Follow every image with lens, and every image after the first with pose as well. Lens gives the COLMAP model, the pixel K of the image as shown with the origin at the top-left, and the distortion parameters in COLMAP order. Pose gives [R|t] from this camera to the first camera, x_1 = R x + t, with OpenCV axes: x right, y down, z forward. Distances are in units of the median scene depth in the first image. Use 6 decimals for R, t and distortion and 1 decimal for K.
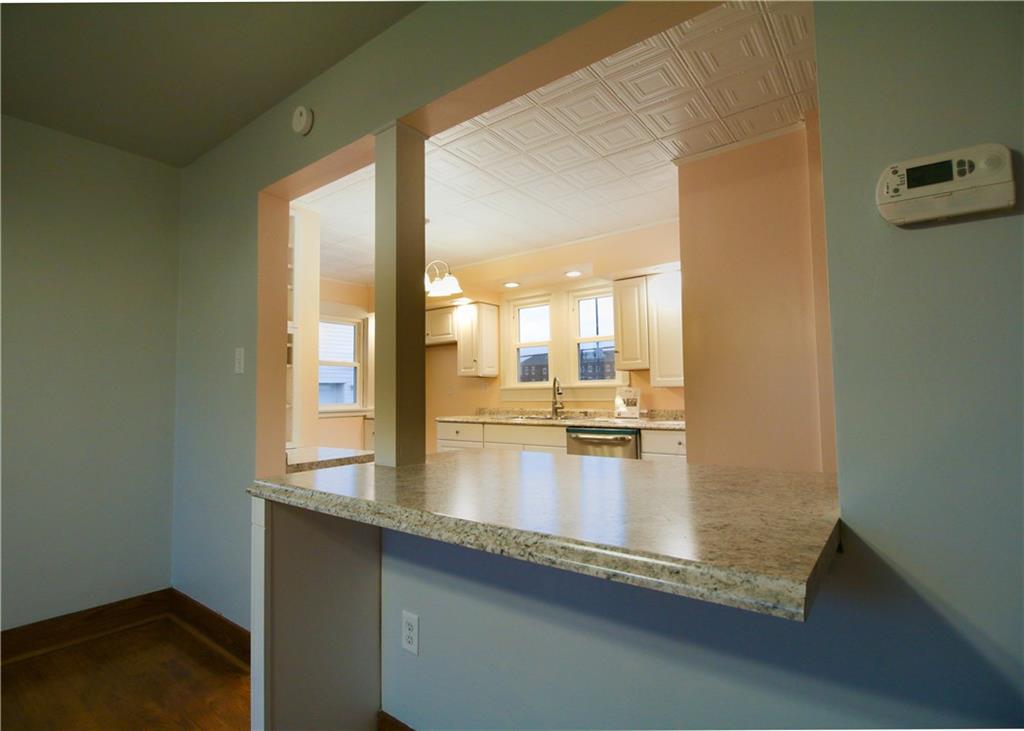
lens RADIAL K [[508.9, 0, 513.2], [0, 508.9, 364.6], [0, 0, 1]] dist [-0.001293, -0.000036]
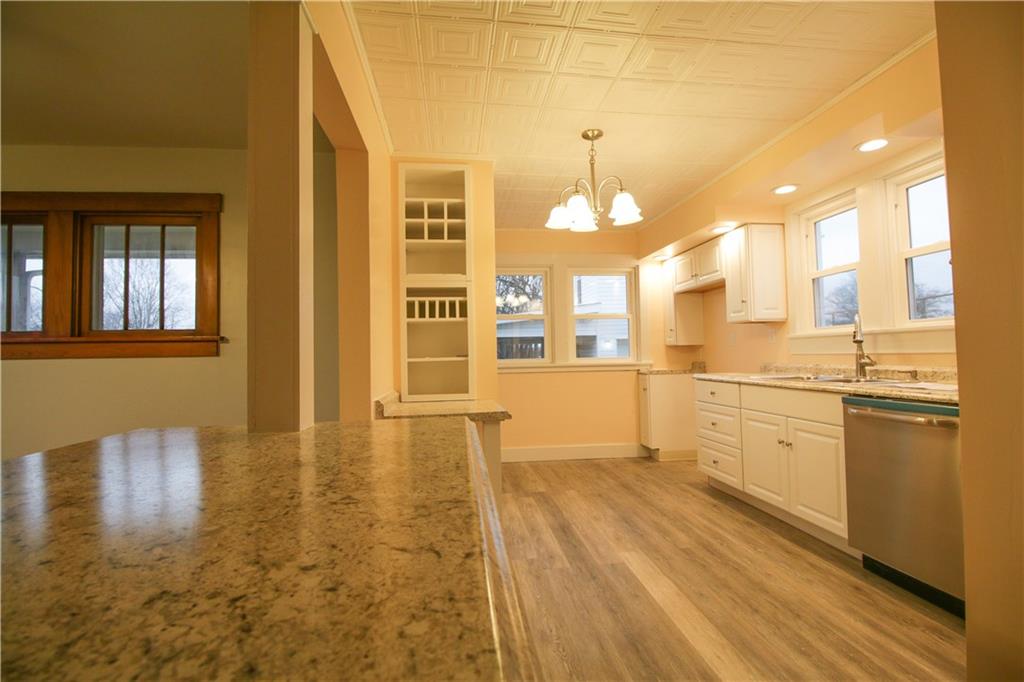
lens RADIAL K [[473.3, 0, 511.0], [0, 473.3, 338.5], [0, 0, 1]] dist [-0.003147, -0.000090]
pose [[0.692397, -0.025285, -0.721074, 0.199987], [0.049793, 0.998678, 0.012793, 0.022120], [0.719797, -0.044762, 0.692740, 0.262636]]
